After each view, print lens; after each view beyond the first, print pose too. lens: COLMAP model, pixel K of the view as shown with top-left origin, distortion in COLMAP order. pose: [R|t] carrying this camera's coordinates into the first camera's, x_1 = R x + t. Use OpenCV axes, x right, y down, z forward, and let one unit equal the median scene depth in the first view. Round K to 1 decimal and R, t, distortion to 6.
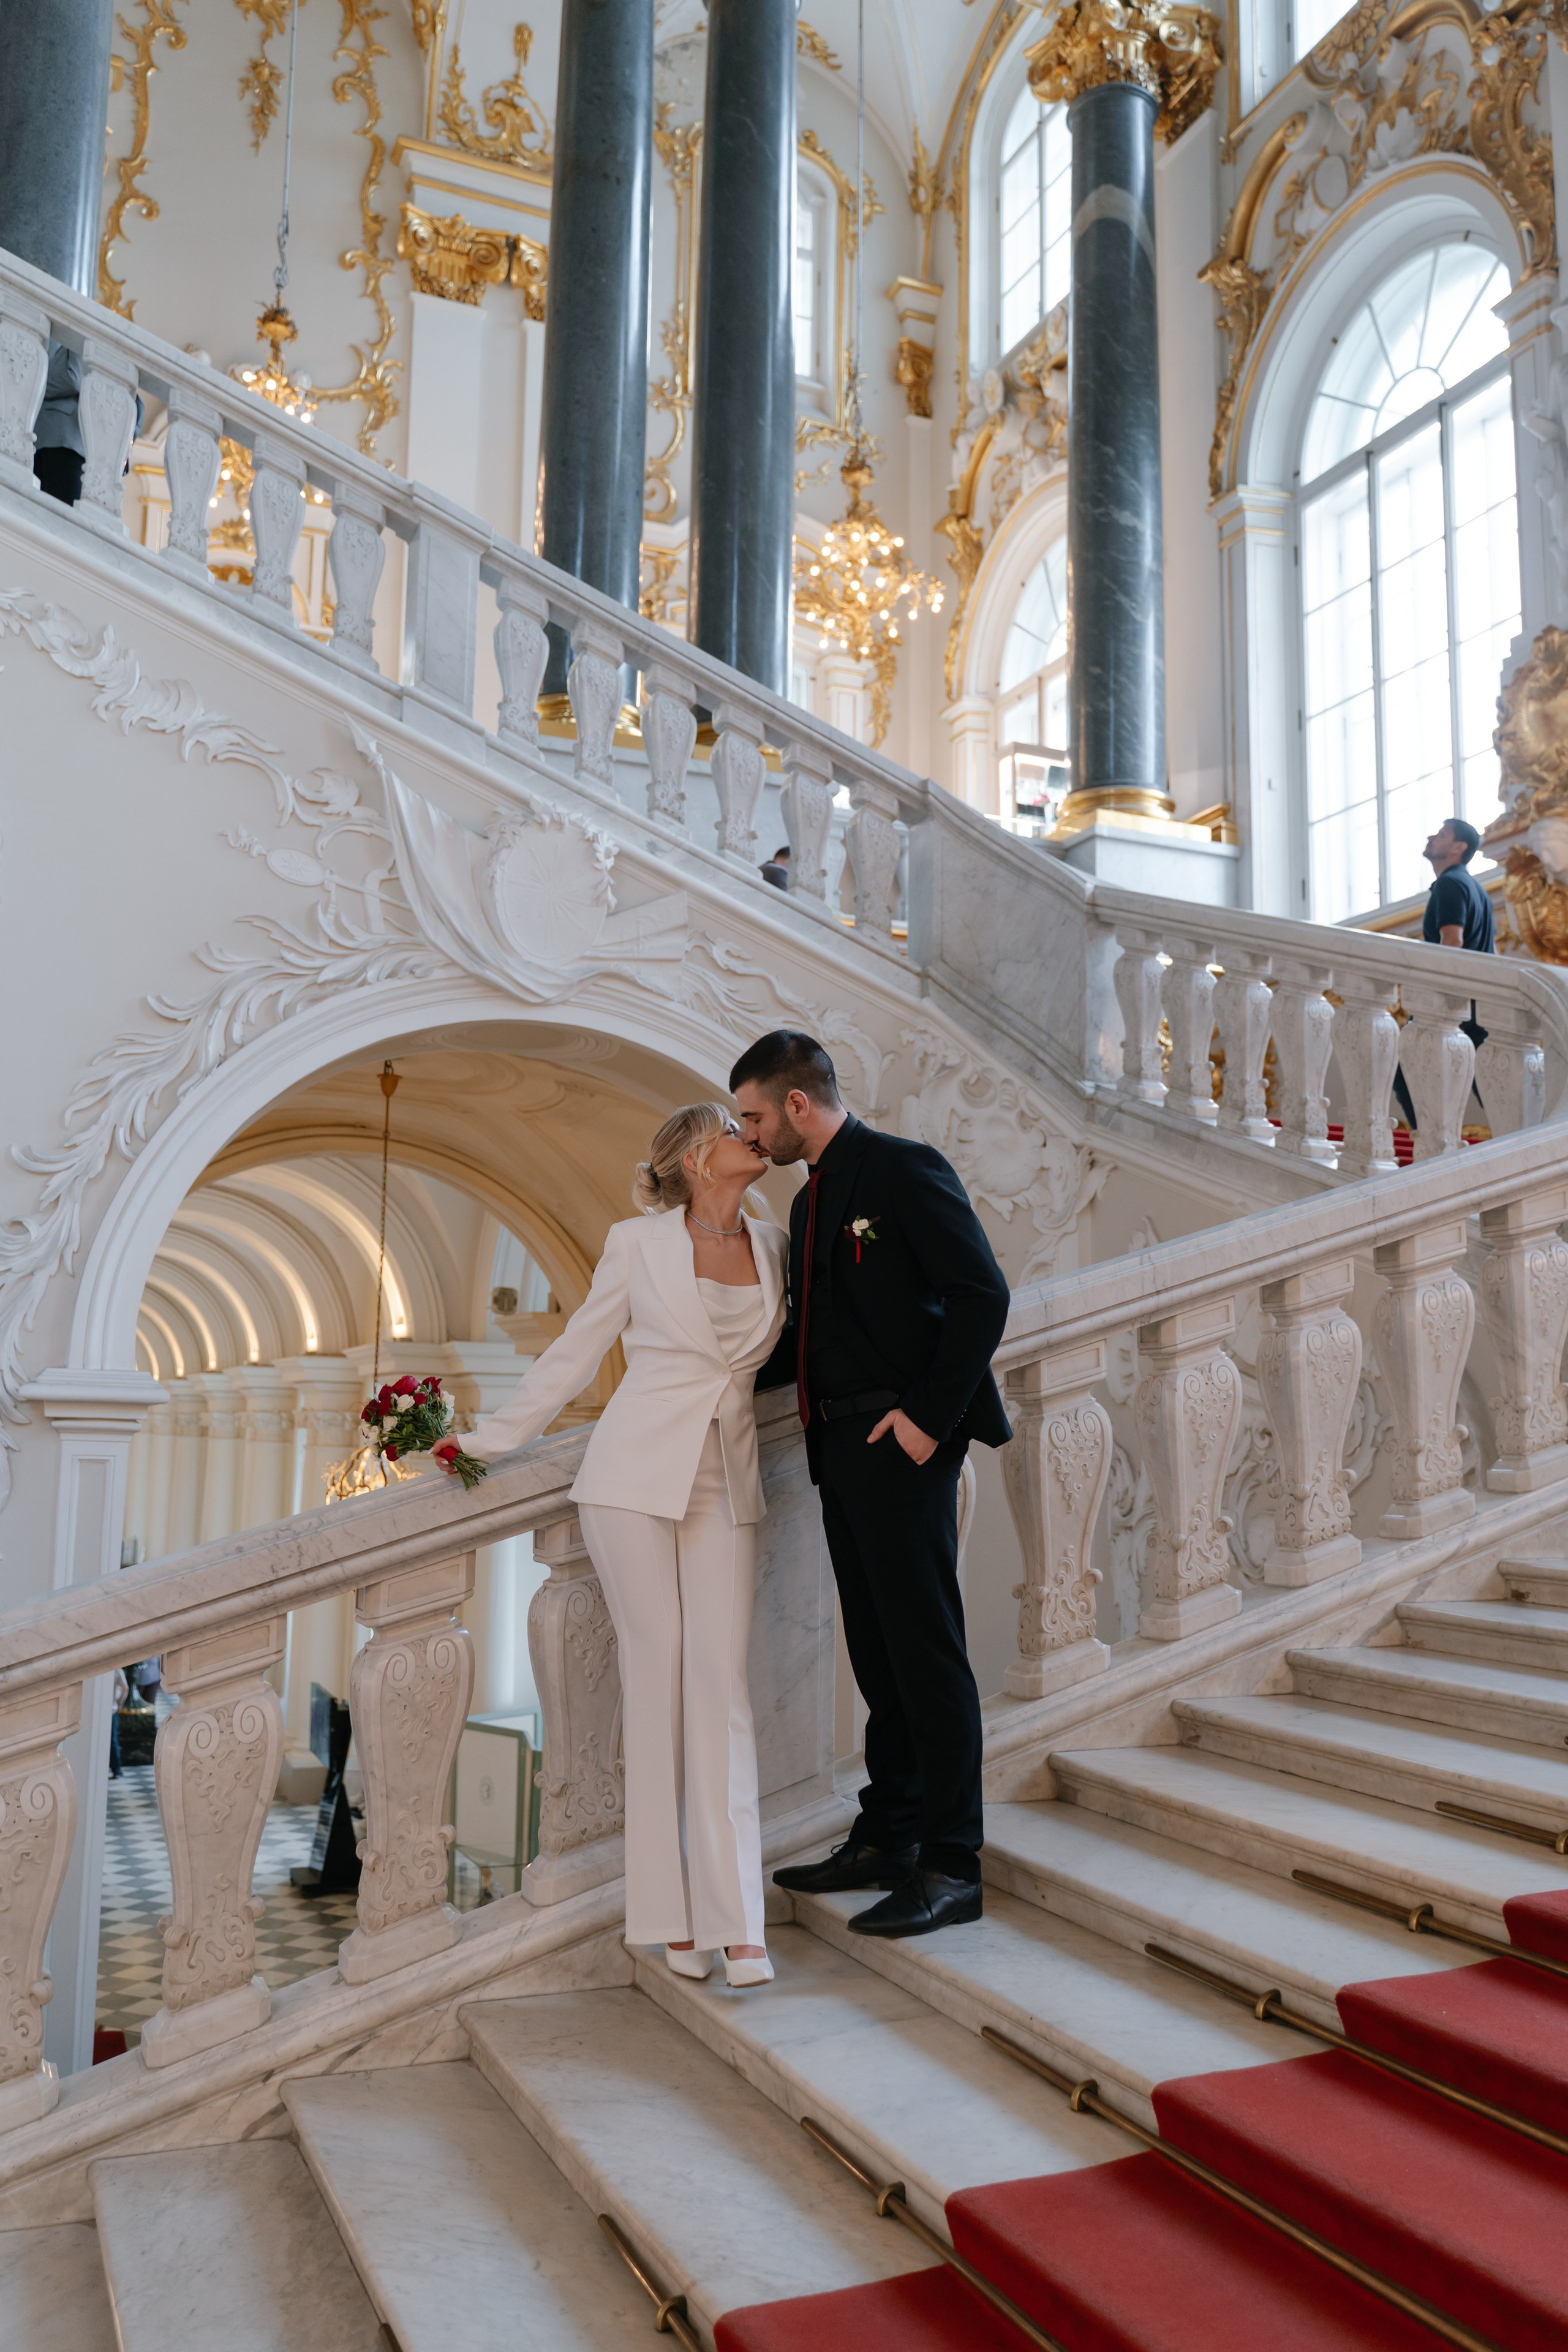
lens RADIAL K [[1918.6, 0, 724.0], [0, 1918.6, 1165.6], [0, 0, 1]] dist [-0.010235, 0.007903]
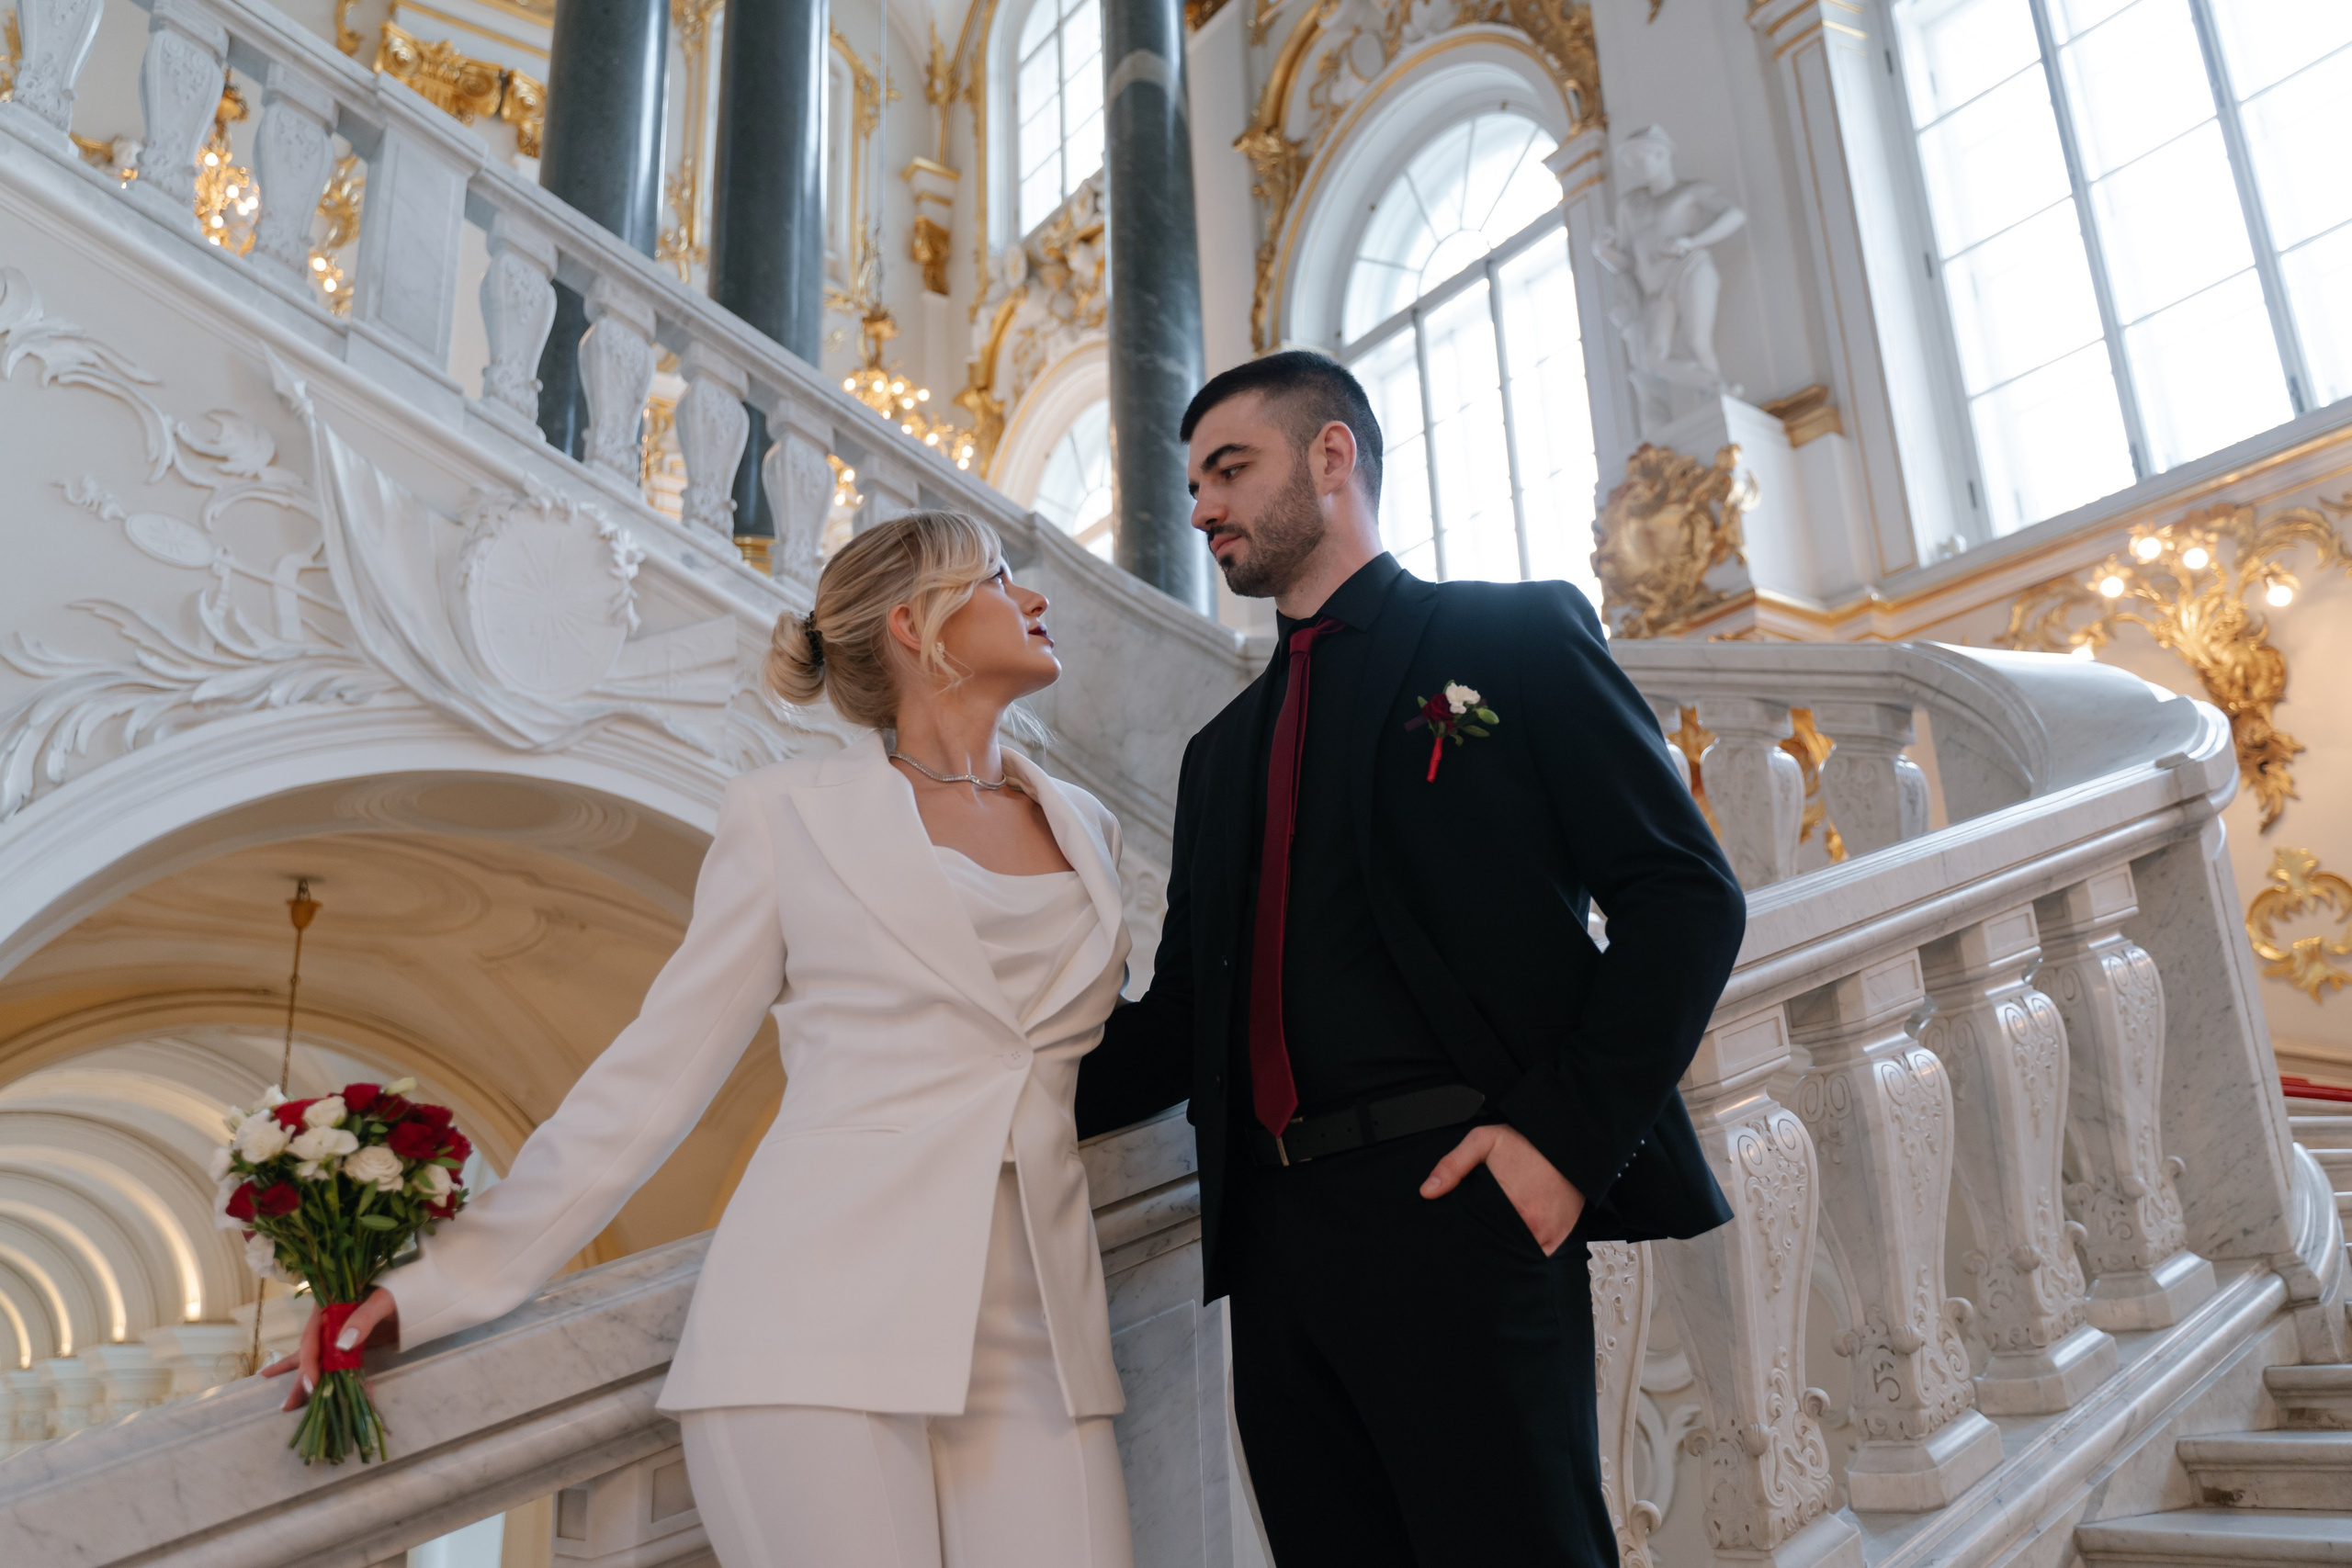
lens RADIAL K [[1925.8, 0, 1172.5], [0, 1925.8, 740.3], [0, 0, 1]] dist [-0.017573, 0.000621]
pose [[0.970647, 0.021264, 0.239568, -0.031103], [0.024209, 0.982387, -0.185281, 0.047196], [-0.239289, 0.185642, 0.953036, 0.232433]]
